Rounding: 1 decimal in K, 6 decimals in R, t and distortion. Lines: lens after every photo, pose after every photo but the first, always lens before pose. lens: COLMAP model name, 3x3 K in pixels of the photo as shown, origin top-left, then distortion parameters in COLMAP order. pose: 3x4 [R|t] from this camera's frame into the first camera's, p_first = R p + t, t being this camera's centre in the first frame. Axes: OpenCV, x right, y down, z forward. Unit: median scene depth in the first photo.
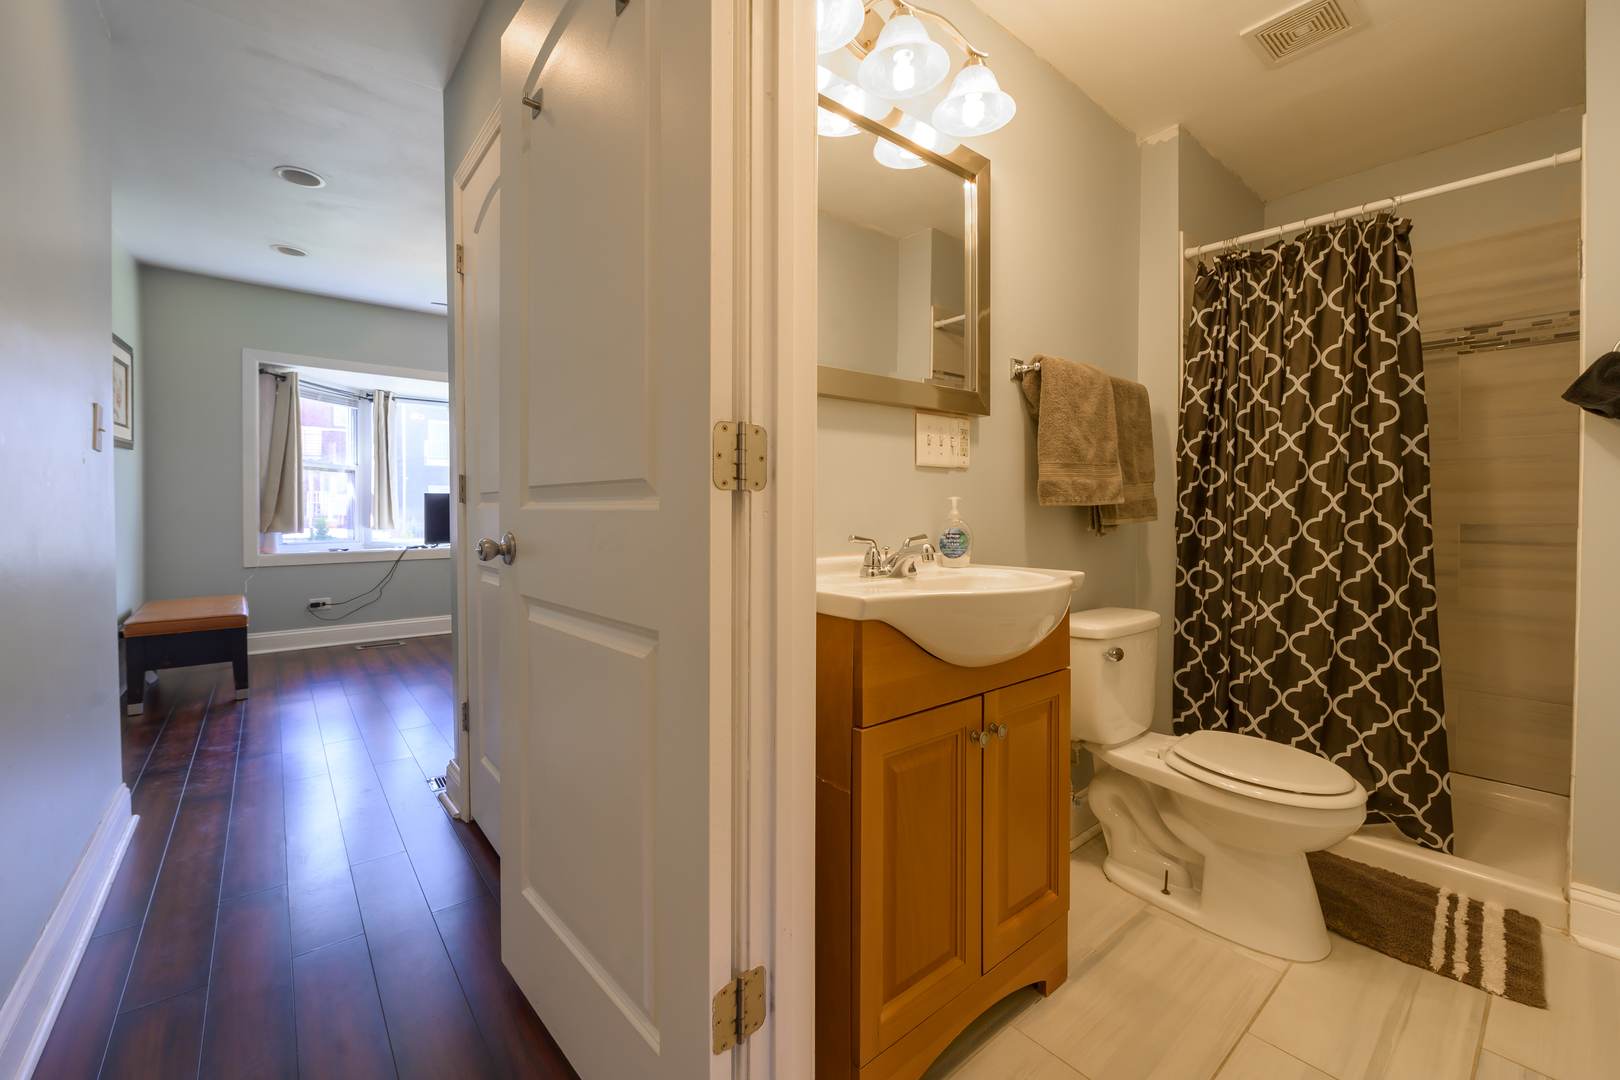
lens RADIAL K [[653.8, 0, 805.5], [0, 653.8, 506.4], [0, 0, 1]] dist [-0.010407, -0.000347]
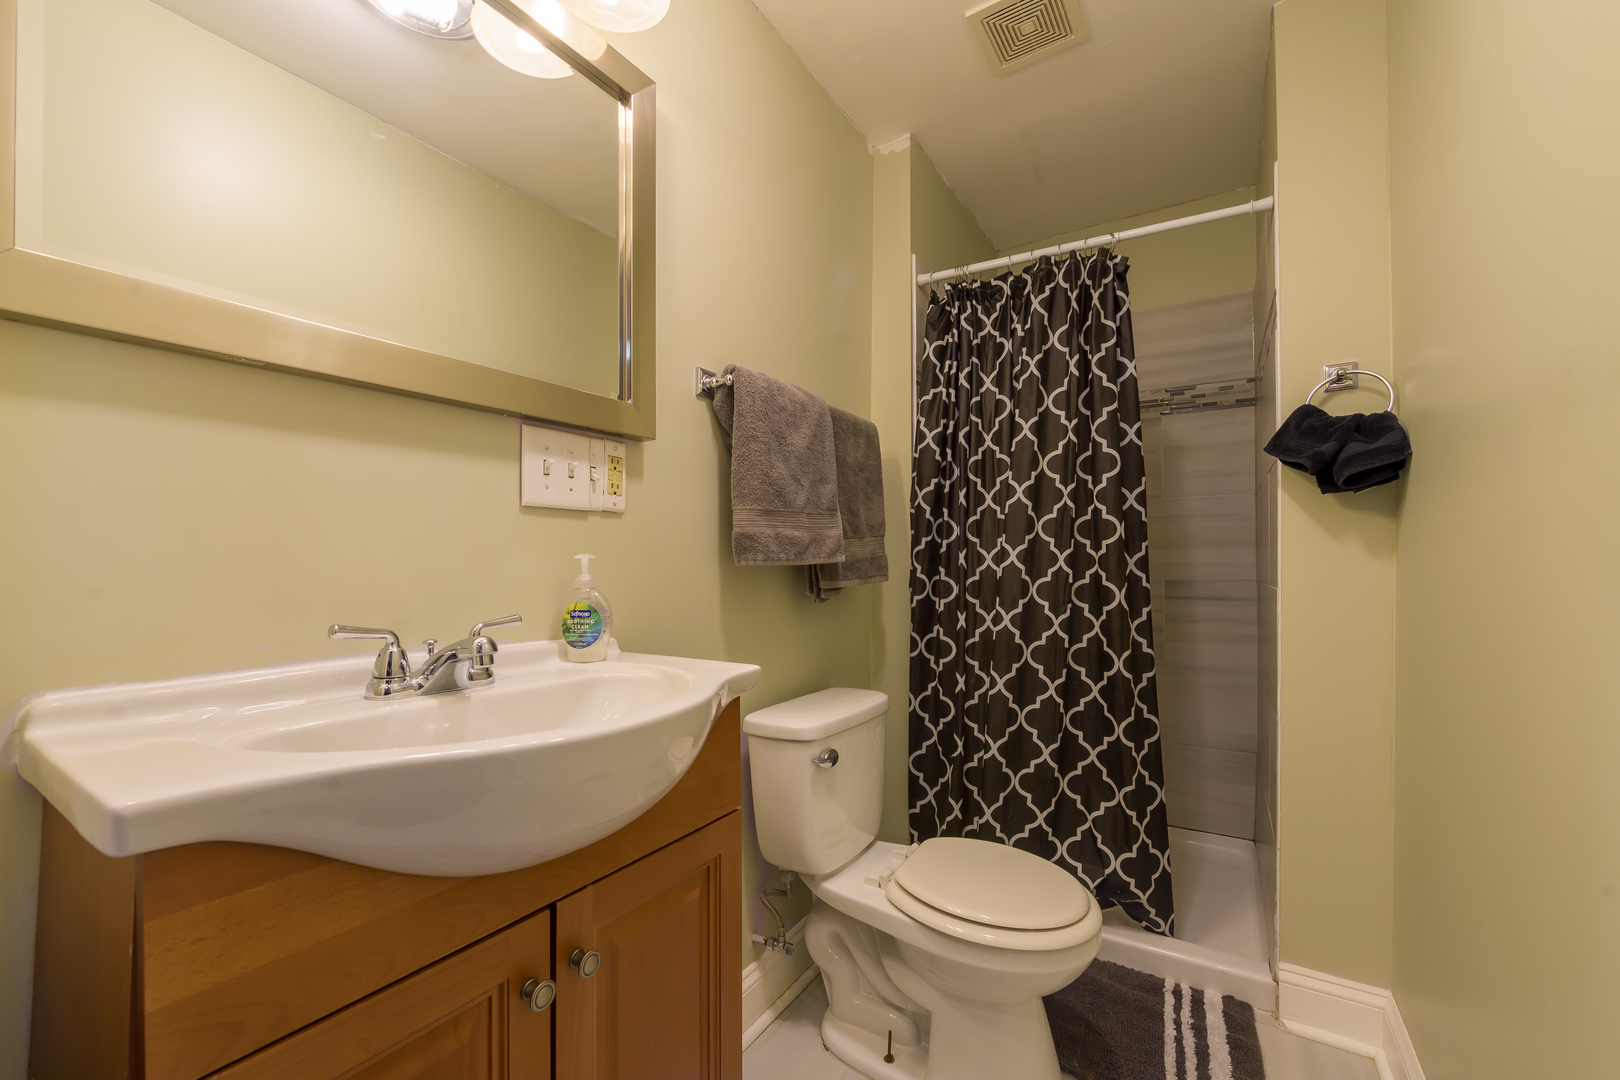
lens RADIAL K [[646.5, 0, 810.0], [0, 646.5, 540.0], [0, 0, 1]] dist [-0.009089, -0.000098]
pose [[0.949767, 0.008937, 0.312831, 0.196562], [0.000493, 0.999548, -0.030052, -0.007612], [-0.312958, 0.028696, 0.949333, 0.251674]]
